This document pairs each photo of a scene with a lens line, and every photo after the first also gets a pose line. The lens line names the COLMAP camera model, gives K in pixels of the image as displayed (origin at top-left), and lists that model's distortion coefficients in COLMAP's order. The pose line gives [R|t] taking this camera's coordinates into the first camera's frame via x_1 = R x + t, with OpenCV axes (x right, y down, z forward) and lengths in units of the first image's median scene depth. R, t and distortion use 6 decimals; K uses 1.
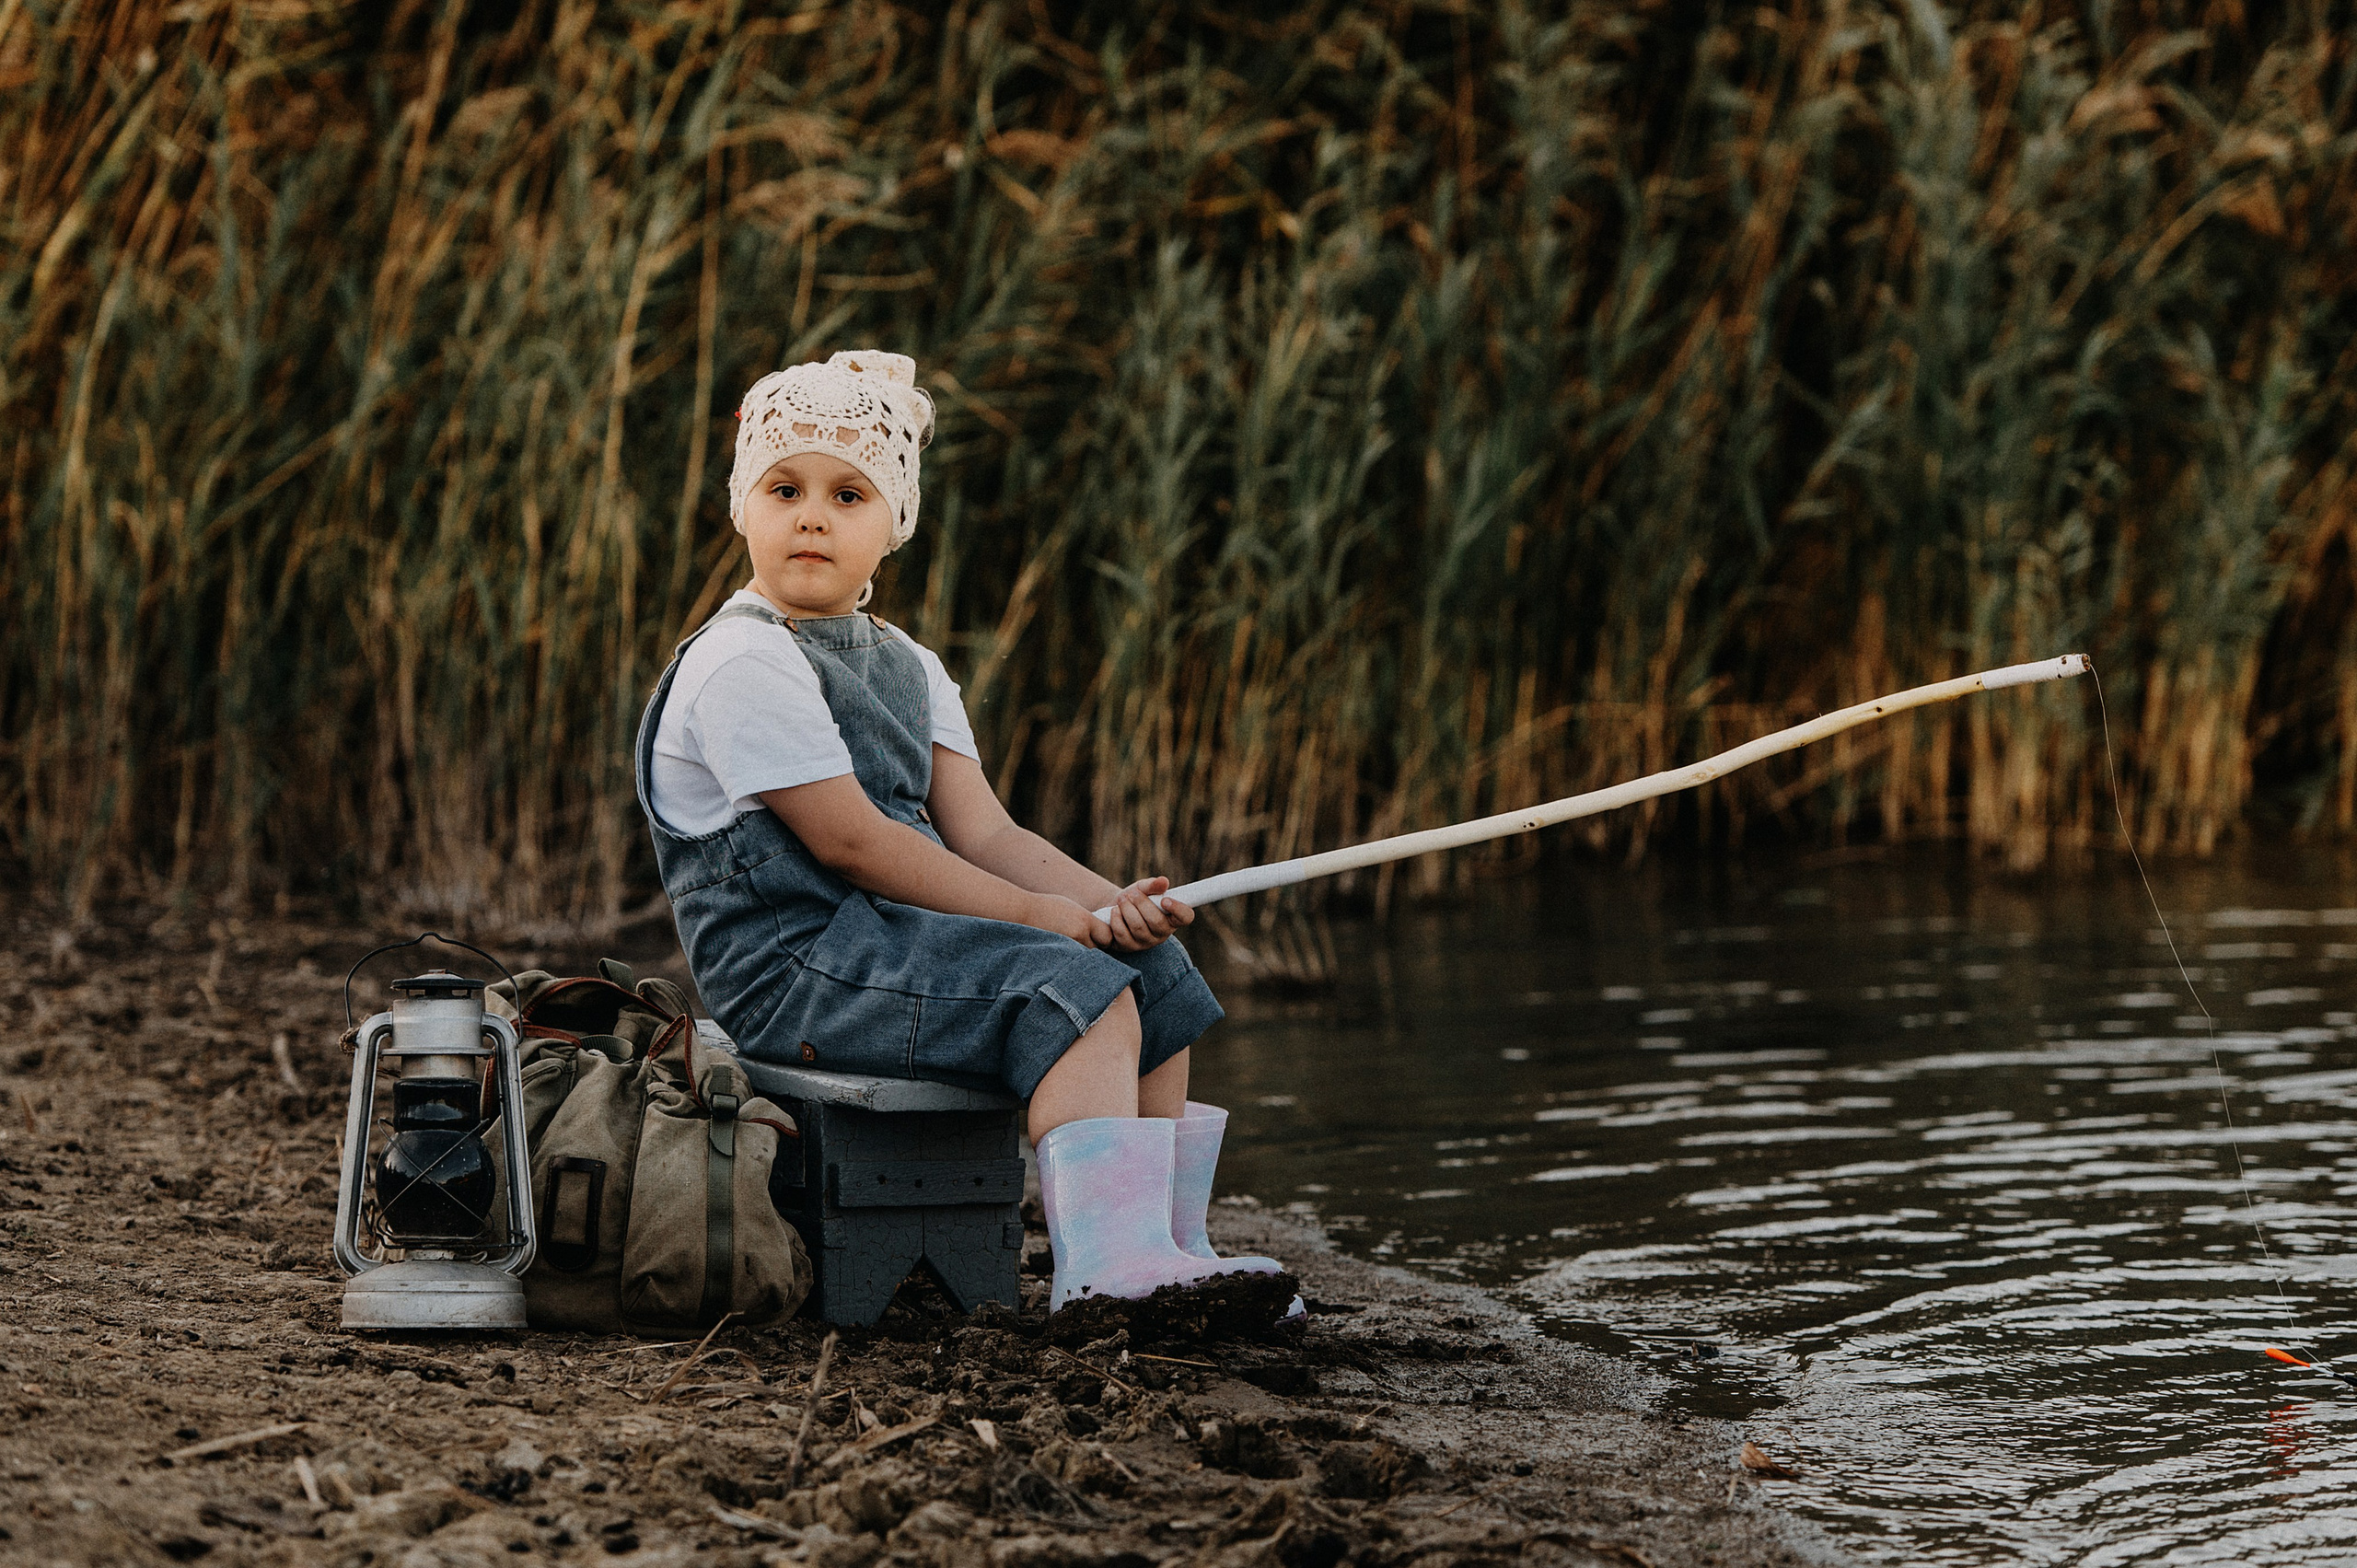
lens RADIAL K [[8000.1, 0, 1179.2], [0, 8000.1, 787.0], [0, 0, 1]] dist [-0.112092, 0.000000]
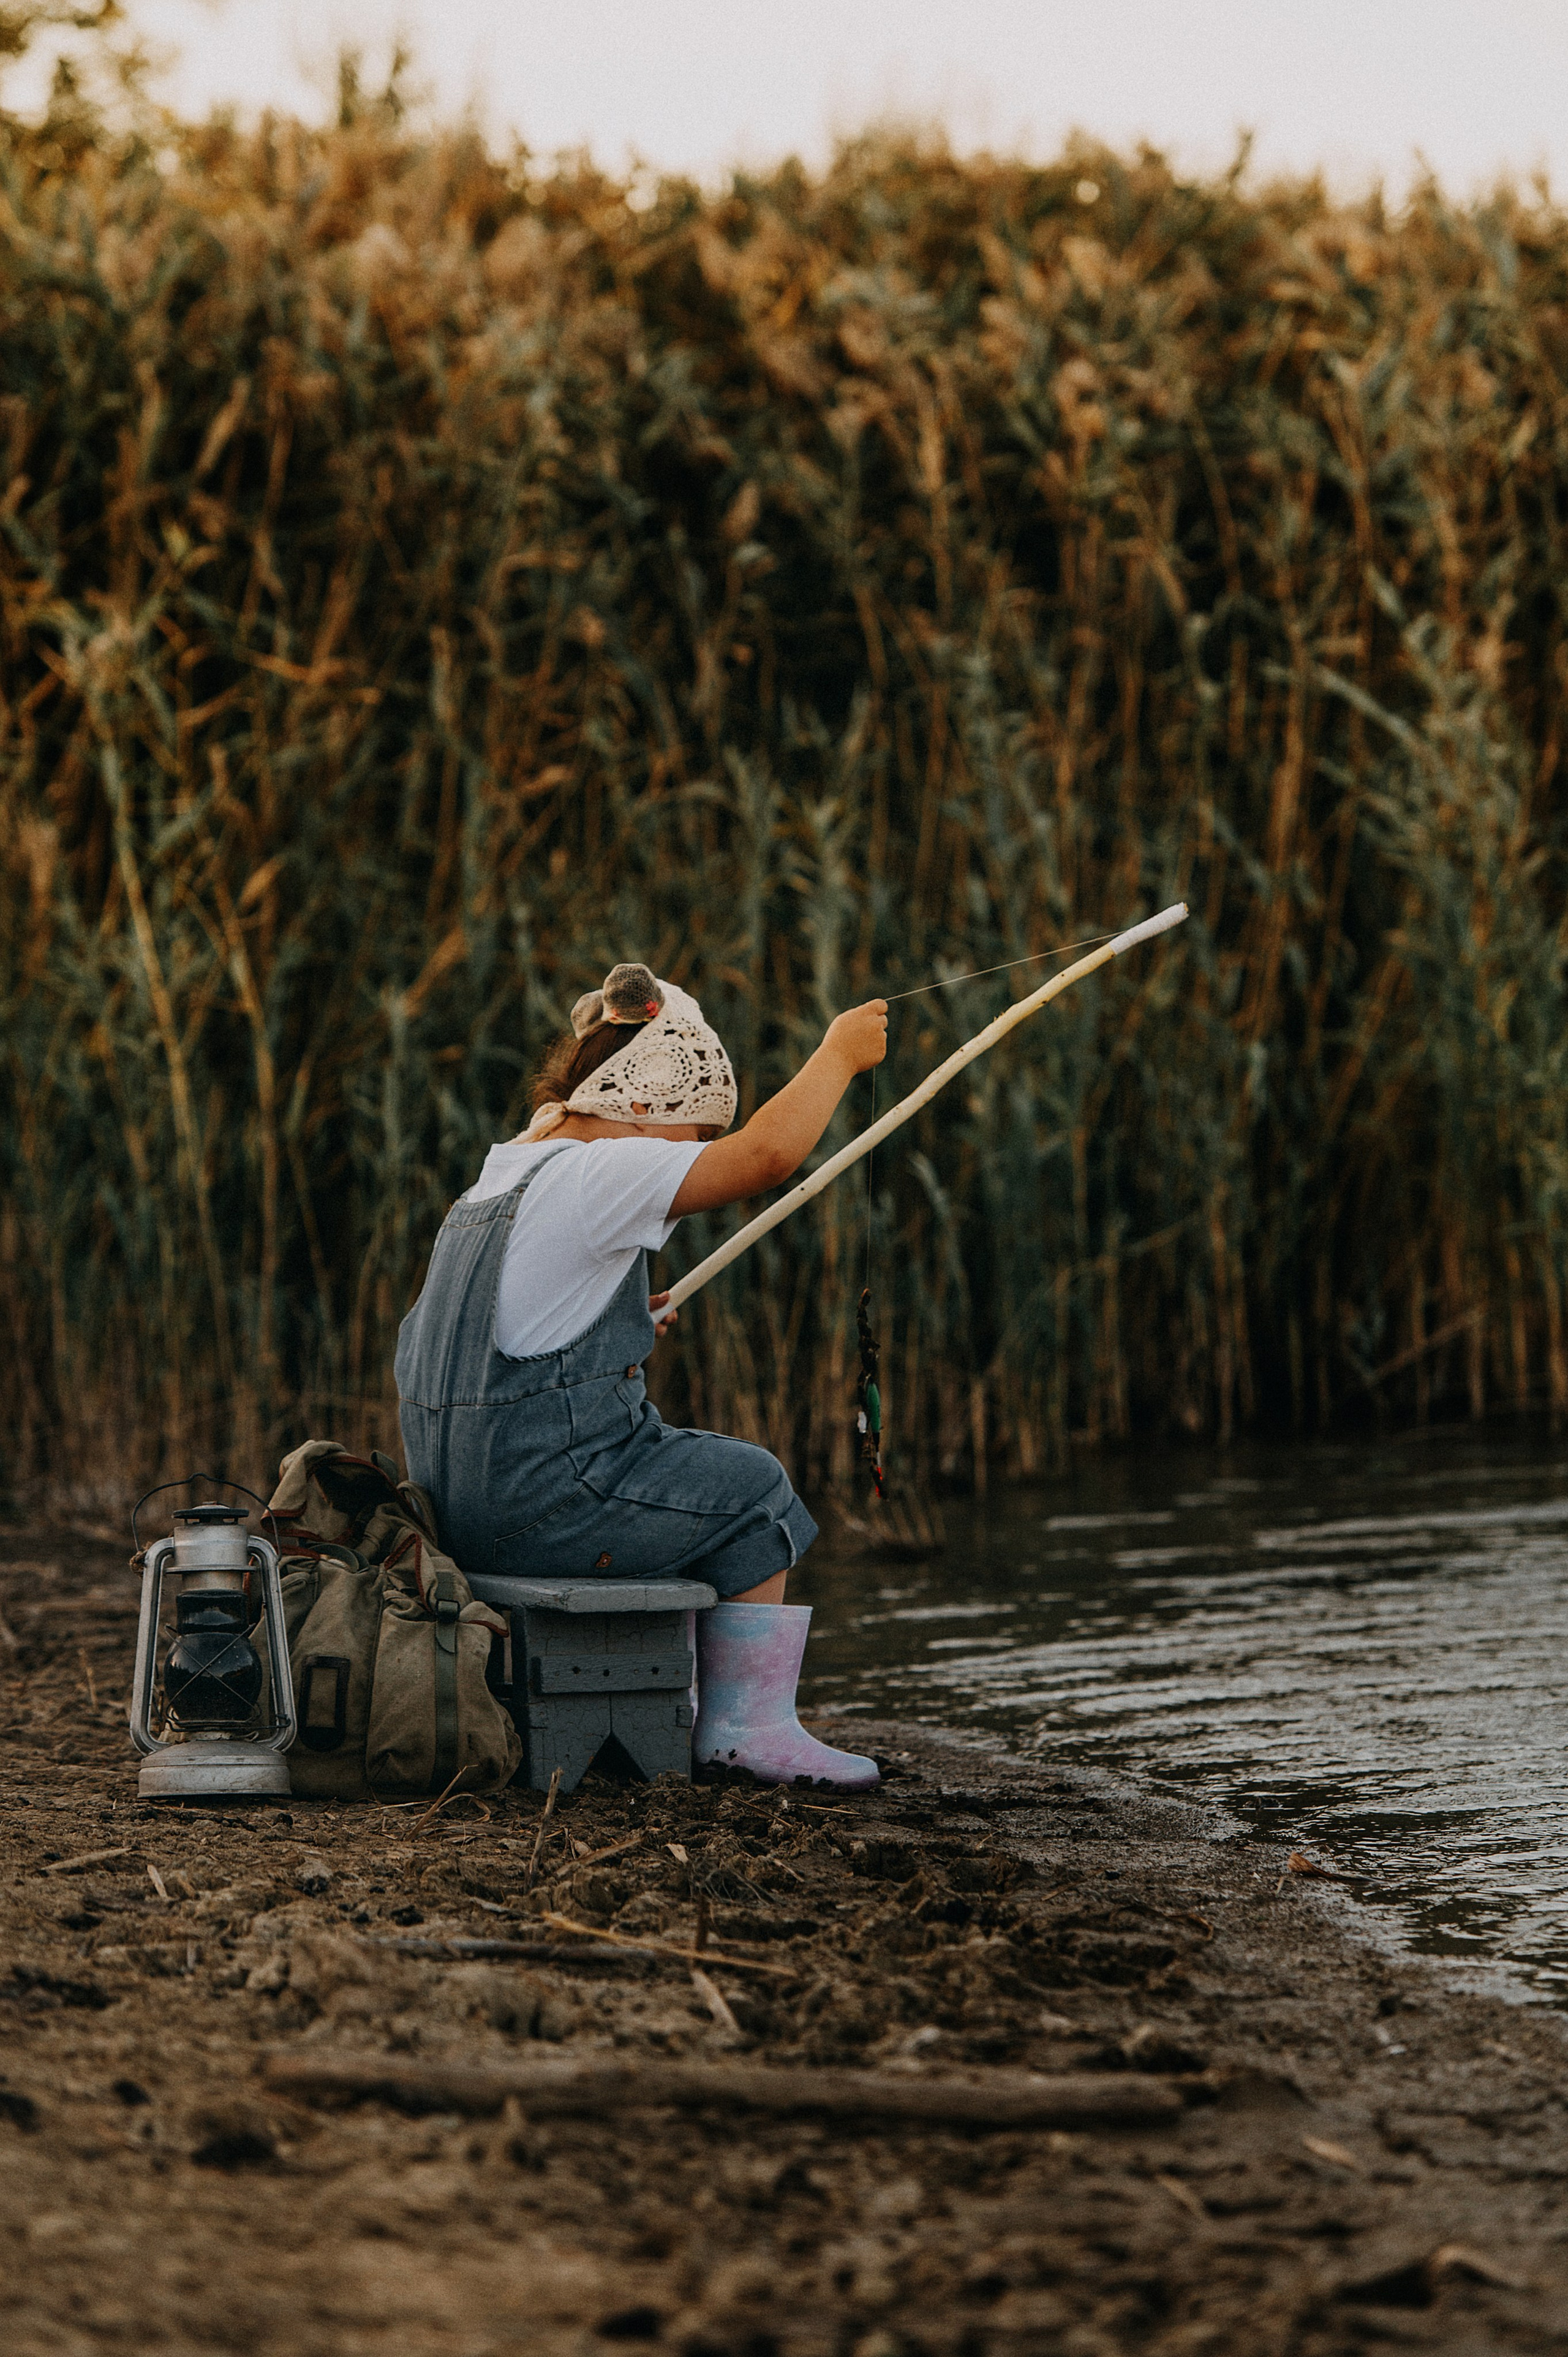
lens RADIAL K [[9409.0, 0, 762.0], [0, 9409.0, 1179.7], [0, 0, 1]] dist [-0.128366, 0.000000]
pose [[0.999716, -0.023644, 0.003087, -0.012855], [0.023722, 0.999325, -0.028048, 0.016827], [-0.002422, 0.028113, 0.999602, -0.449340]]
